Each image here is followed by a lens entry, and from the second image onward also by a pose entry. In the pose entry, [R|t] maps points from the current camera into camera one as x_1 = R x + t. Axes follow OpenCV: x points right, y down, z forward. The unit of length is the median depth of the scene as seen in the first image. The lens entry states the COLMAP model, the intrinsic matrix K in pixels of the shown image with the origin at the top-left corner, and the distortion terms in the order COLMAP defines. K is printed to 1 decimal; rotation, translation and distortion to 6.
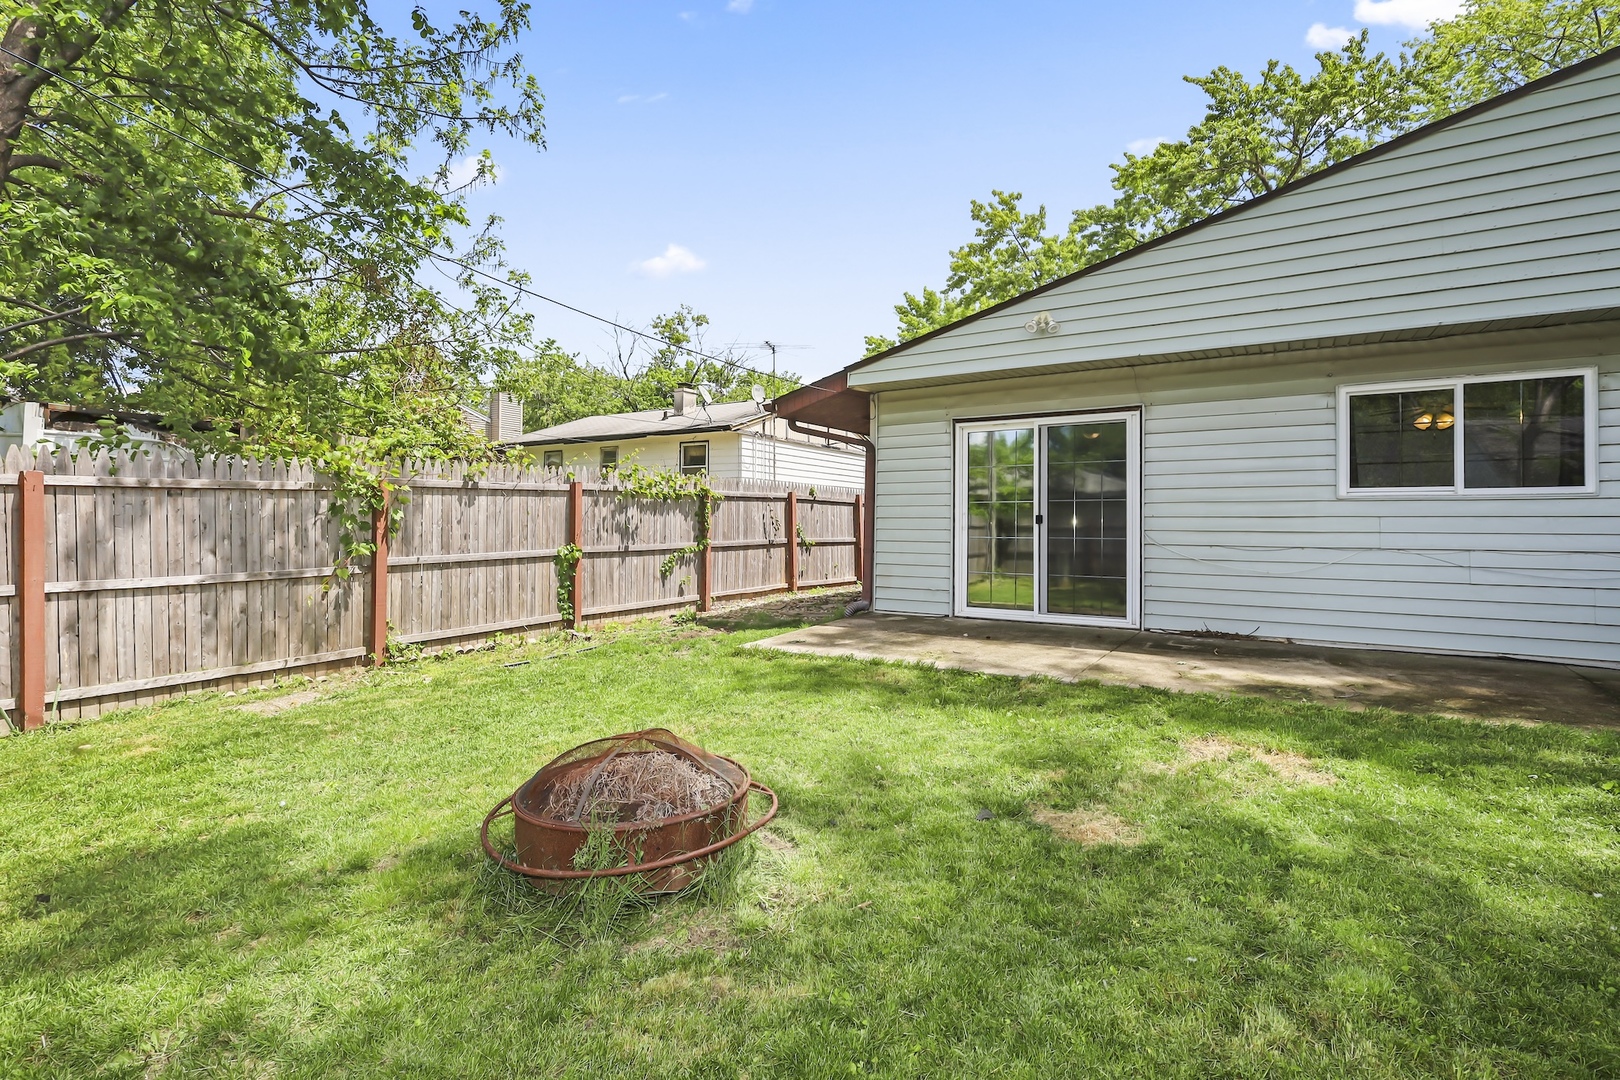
lens RADIAL K [[777.6, 0, 811.3], [0, 777.6, 527.8], [0, 0, 1]] dist [-0.000230, 0.000001]
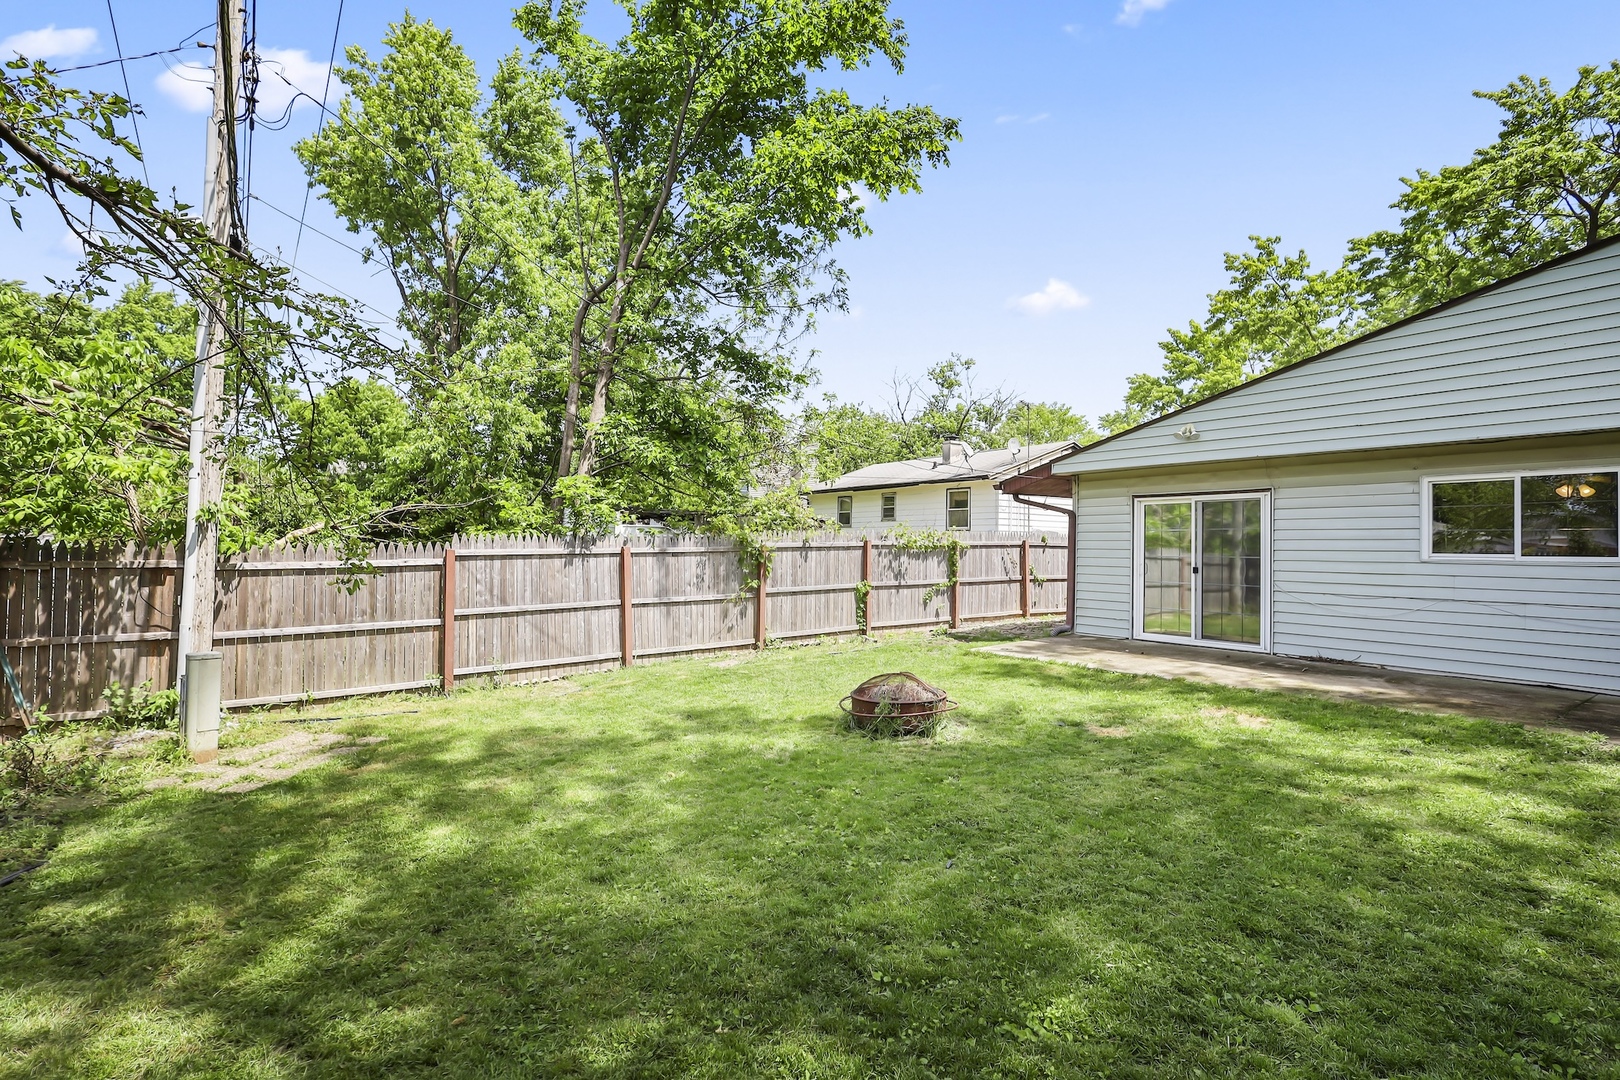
lens RADIAL K [[764.2, 0, 805.0], [0, 764.2, 530.9], [0, 0, 1]] dist [-0.002258, -0.000320]
pose [[0.934855, -0.002827, -0.355019, 0.109007], [-0.006501, 0.999664, -0.025078, -0.035142], [0.354971, 0.025752, 0.934523, -0.420549]]
